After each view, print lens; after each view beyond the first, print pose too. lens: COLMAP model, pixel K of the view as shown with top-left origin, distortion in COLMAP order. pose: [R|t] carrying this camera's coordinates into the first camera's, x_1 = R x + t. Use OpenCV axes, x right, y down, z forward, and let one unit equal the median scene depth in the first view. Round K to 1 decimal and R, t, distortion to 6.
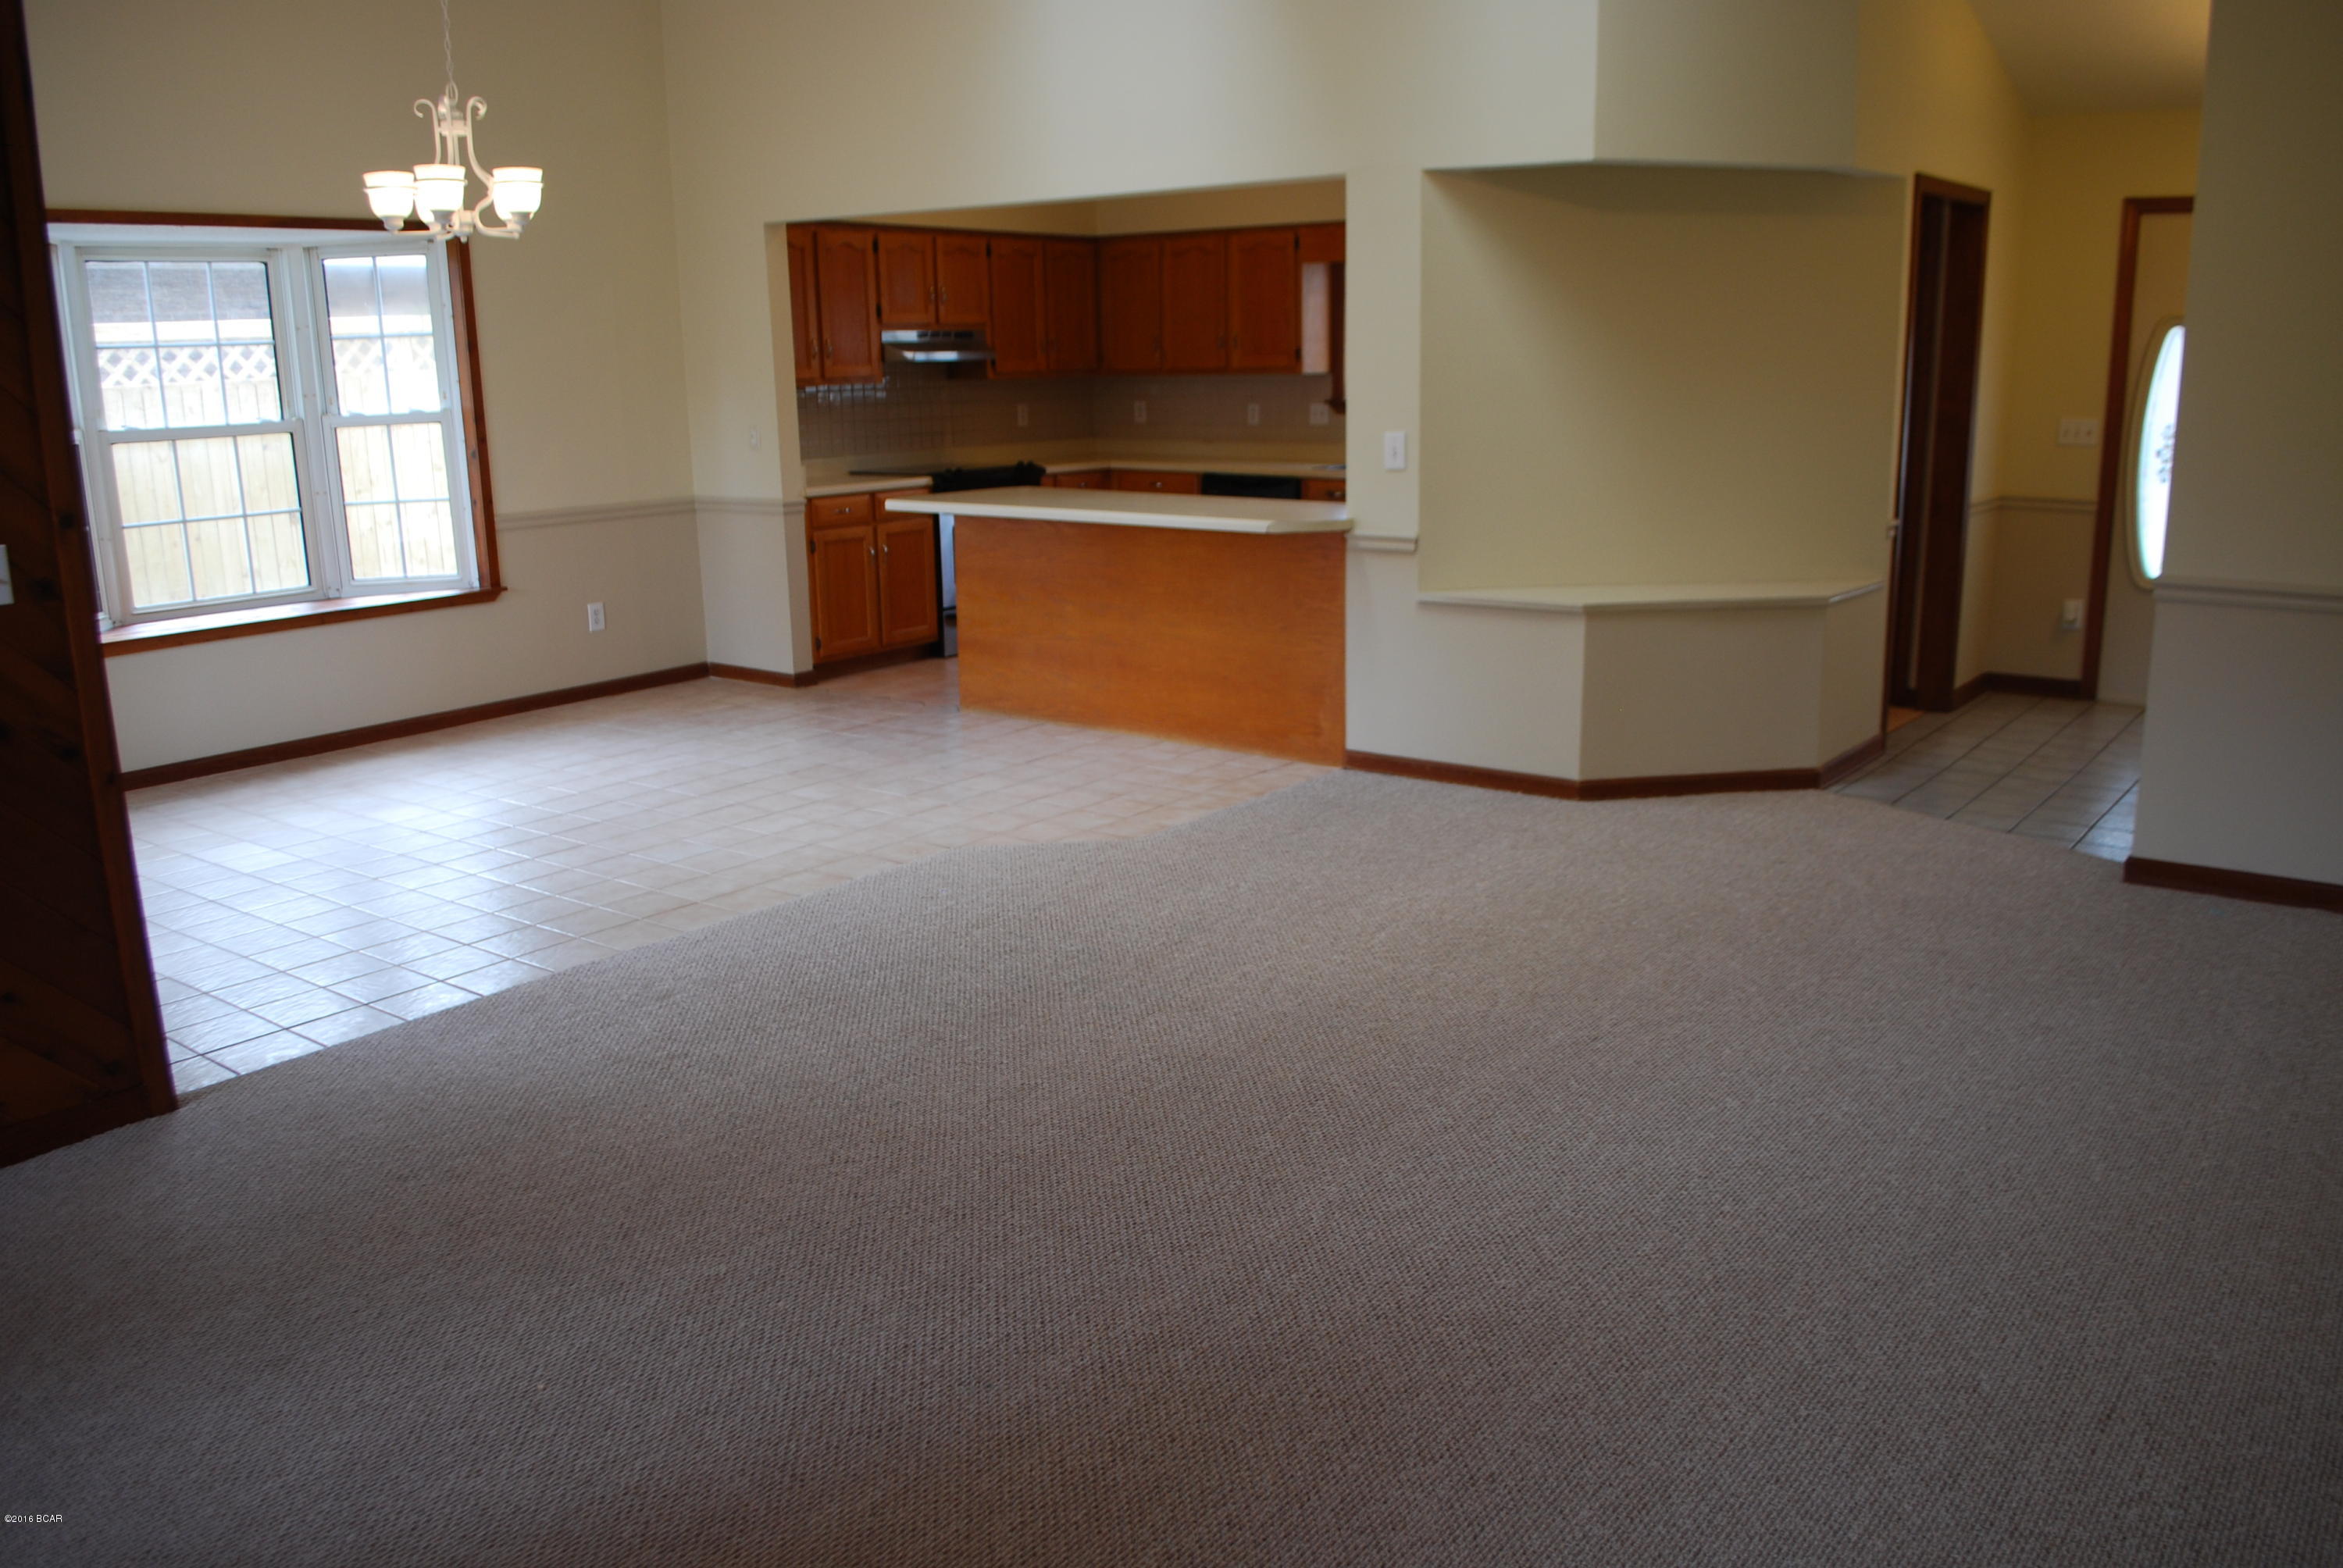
lens RADIAL K [[1861.3, 0, 1162.1], [0, 1861.3, 784.8], [0, 0, 1]] dist [-0.084104, 0.013896]
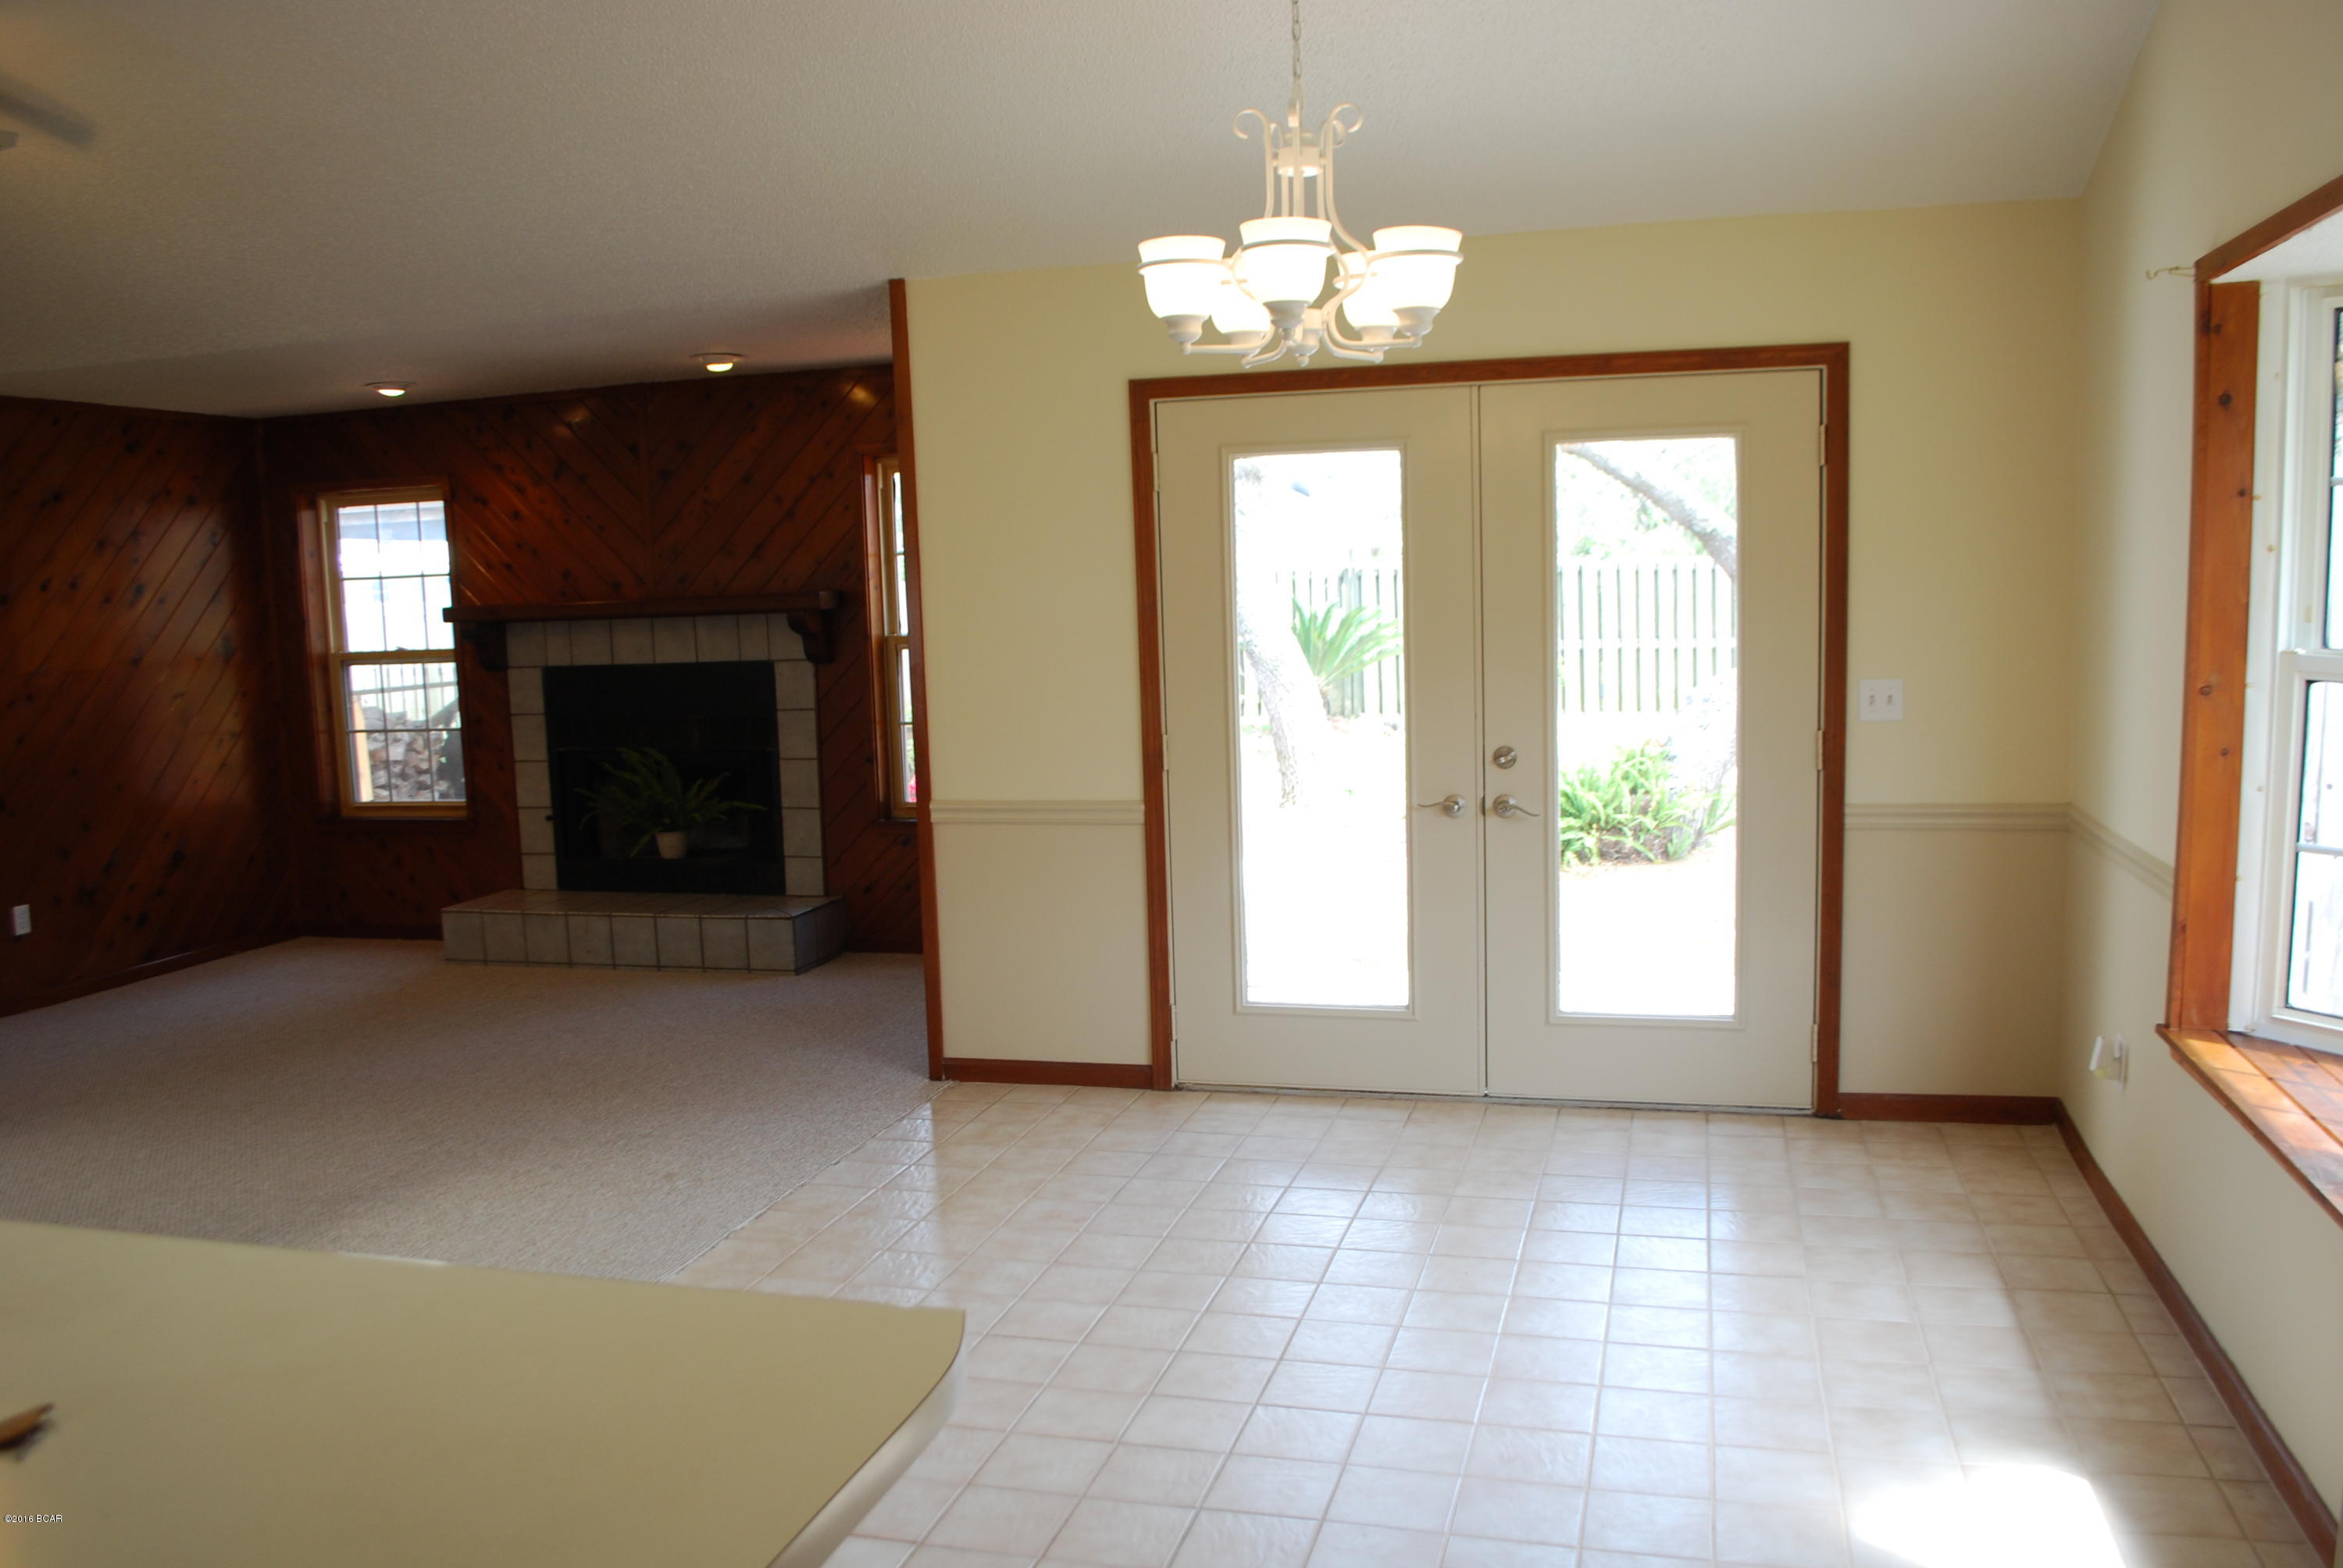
lens RADIAL K [[1861.3, 0, 1223.2], [0, 1861.3, 822.2], [0, 0, 1]] dist [-0.084104, 0.013896]
pose [[-0.918283, 0.091221, -0.385273, -0.117853], [-0.050857, 0.937858, 0.343272, -0.269500], [0.392646, 0.334814, -0.856580, 1.160167]]
